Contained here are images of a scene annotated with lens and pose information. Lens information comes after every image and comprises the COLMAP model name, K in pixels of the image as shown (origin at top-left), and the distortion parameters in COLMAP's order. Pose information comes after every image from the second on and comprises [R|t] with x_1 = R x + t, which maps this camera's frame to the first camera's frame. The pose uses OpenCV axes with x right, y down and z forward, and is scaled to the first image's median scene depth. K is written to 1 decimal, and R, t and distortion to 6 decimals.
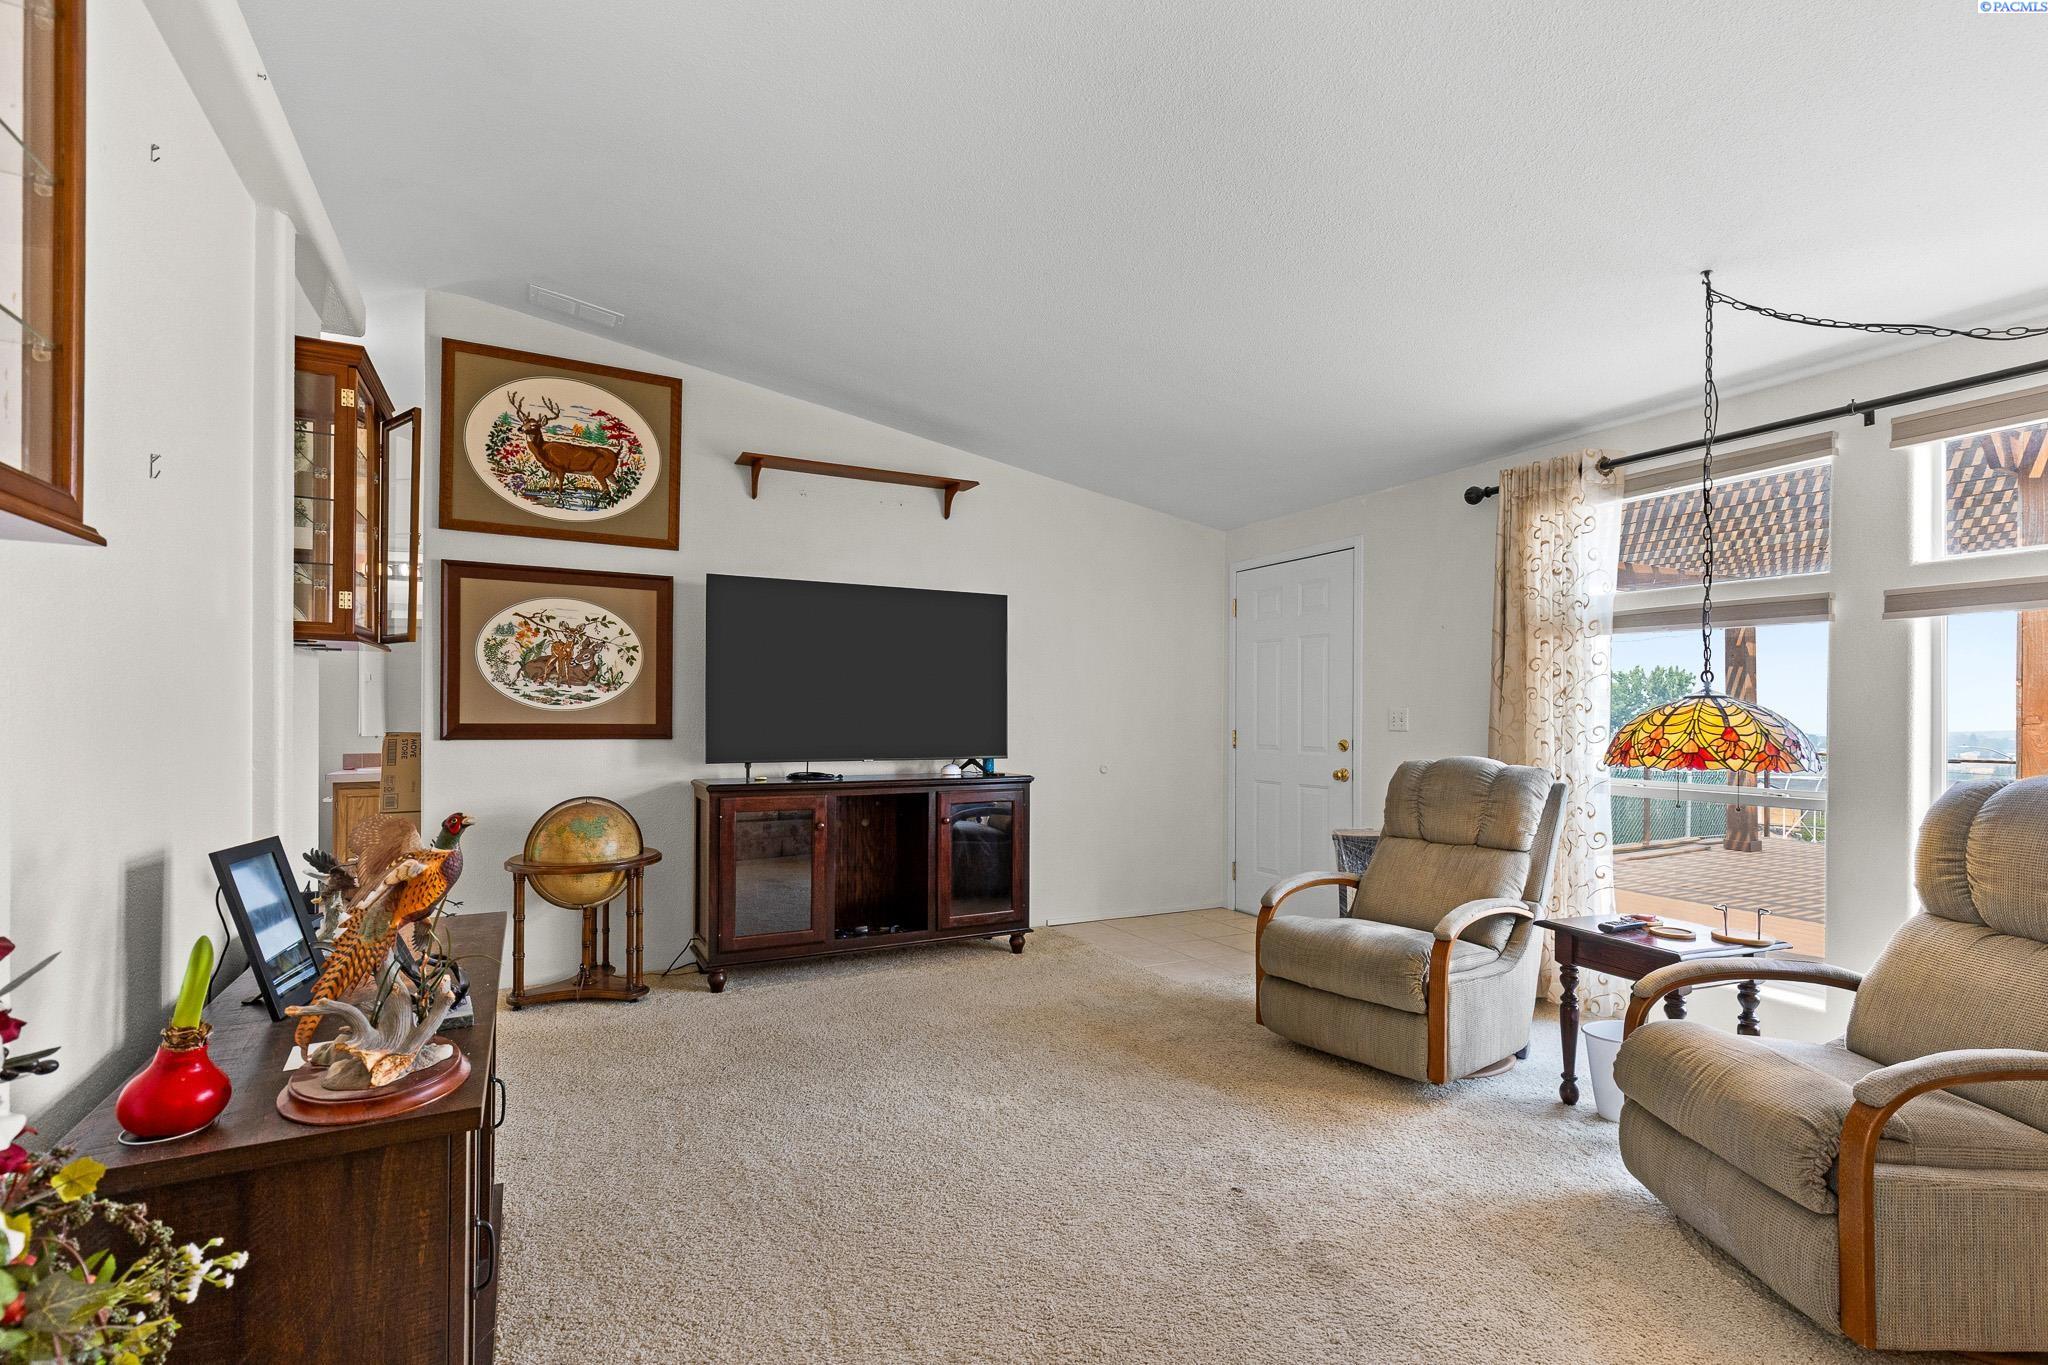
lens RADIAL K [[918.5, 0, 1024.1], [0, 918.5, 703.3], [0, 0, 1]] dist [0.004175, 0.000482]
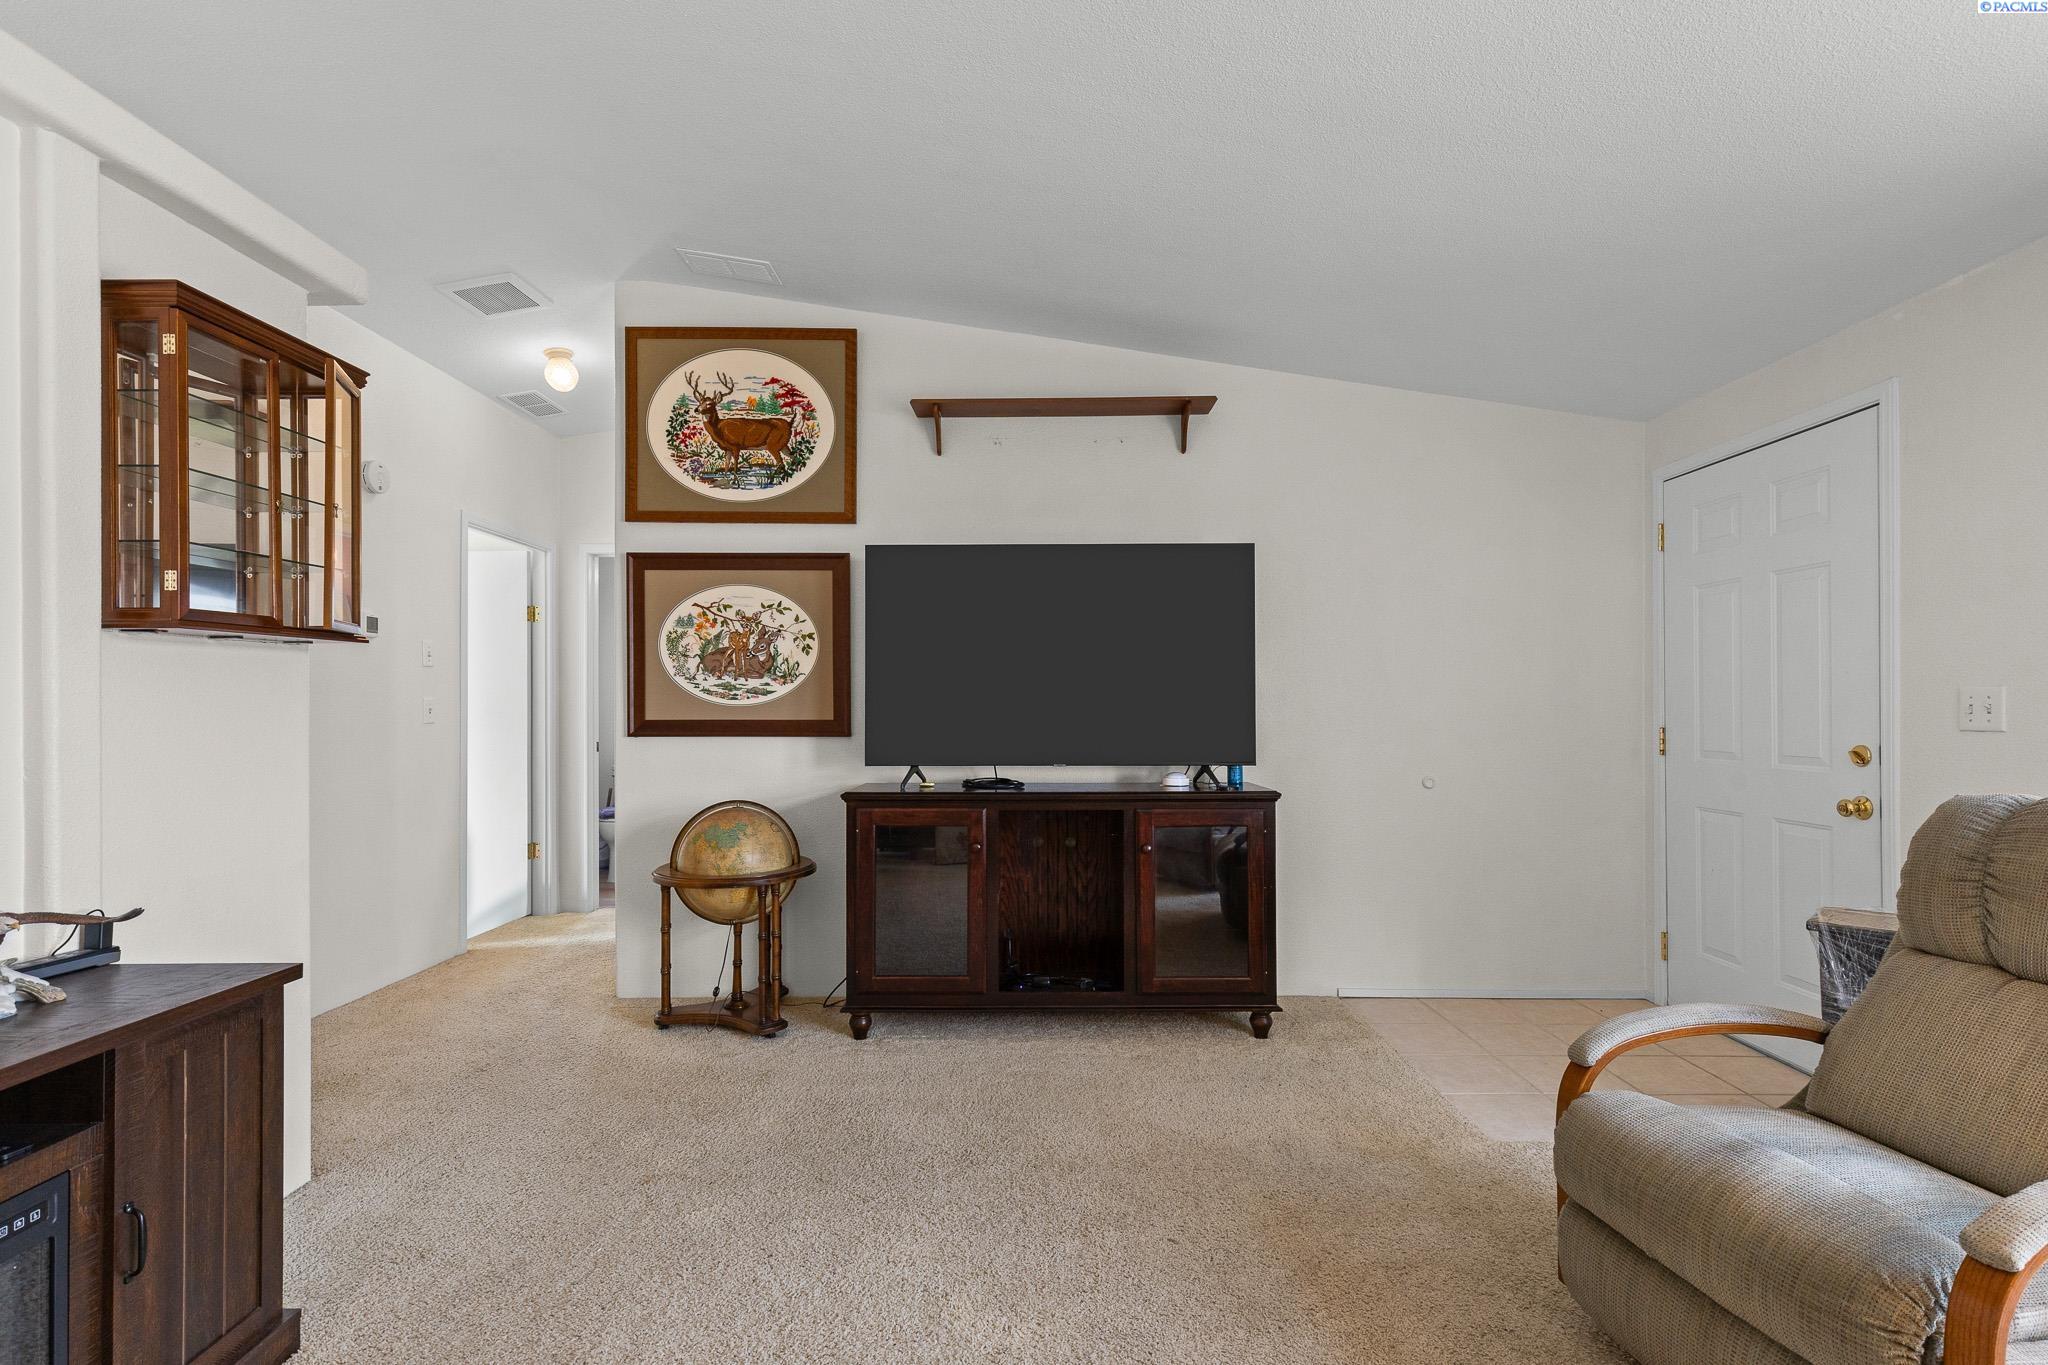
lens RADIAL K [[916.6, 0, 1033.8], [0, 916.6, 694.4], [0, 0, 1]] dist [0.003541, -0.000415]
pose [[0.885728, -0.014038, -0.463993, 0.191799], [0.013721, 0.999898, -0.004058, 0.004383], [0.464003, -0.002772, 0.885830, 0.314853]]
